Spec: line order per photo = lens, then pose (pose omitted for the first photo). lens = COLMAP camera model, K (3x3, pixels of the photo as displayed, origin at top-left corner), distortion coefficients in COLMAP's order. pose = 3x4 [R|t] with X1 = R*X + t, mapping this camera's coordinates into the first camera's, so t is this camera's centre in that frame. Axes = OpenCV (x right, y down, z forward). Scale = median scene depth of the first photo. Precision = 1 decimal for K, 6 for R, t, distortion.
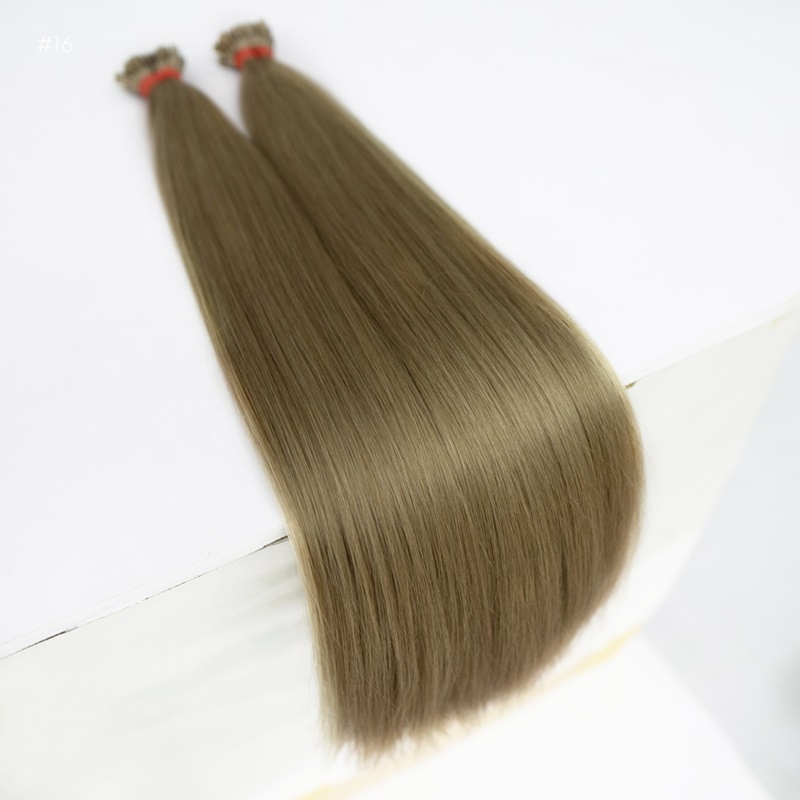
lens RADIAL K [[1130.2, 0, 402.0], [0, 1130.2, 399.7], [0, 0, 1]] dist [-0.030606, 0.000000]
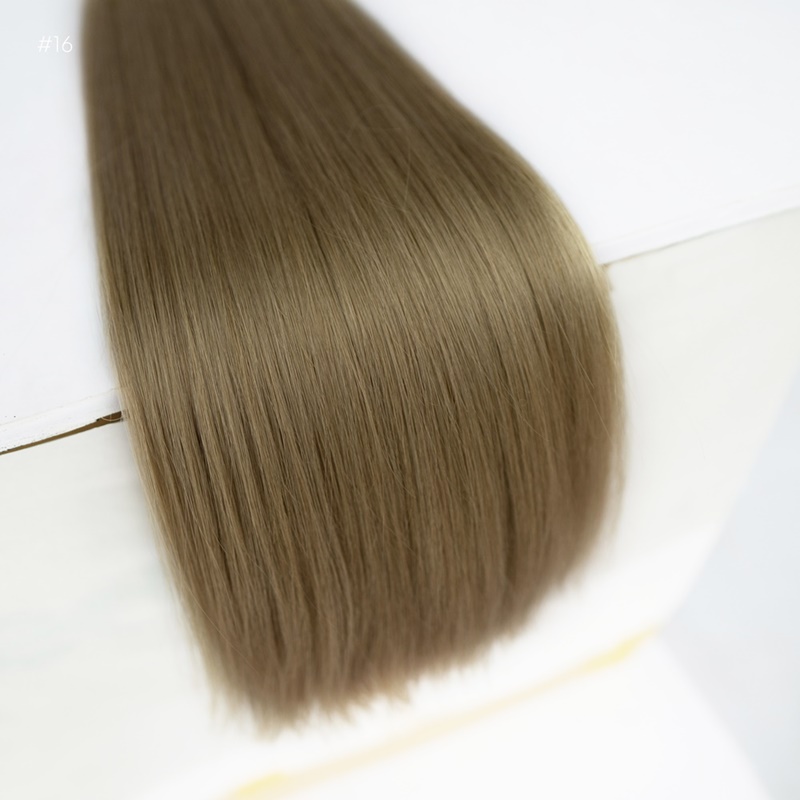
lens RADIAL K [[1130.2, 0, 401.8], [0, 1130.2, 398.8], [0, 0, 1]] dist [-0.030606, 0.000000]
pose [[0.993685, 0.063984, -0.092173, 0.145573], [-0.068668, 0.996456, -0.048572, 0.130277], [0.088739, 0.054595, 0.994558, 0.244332]]
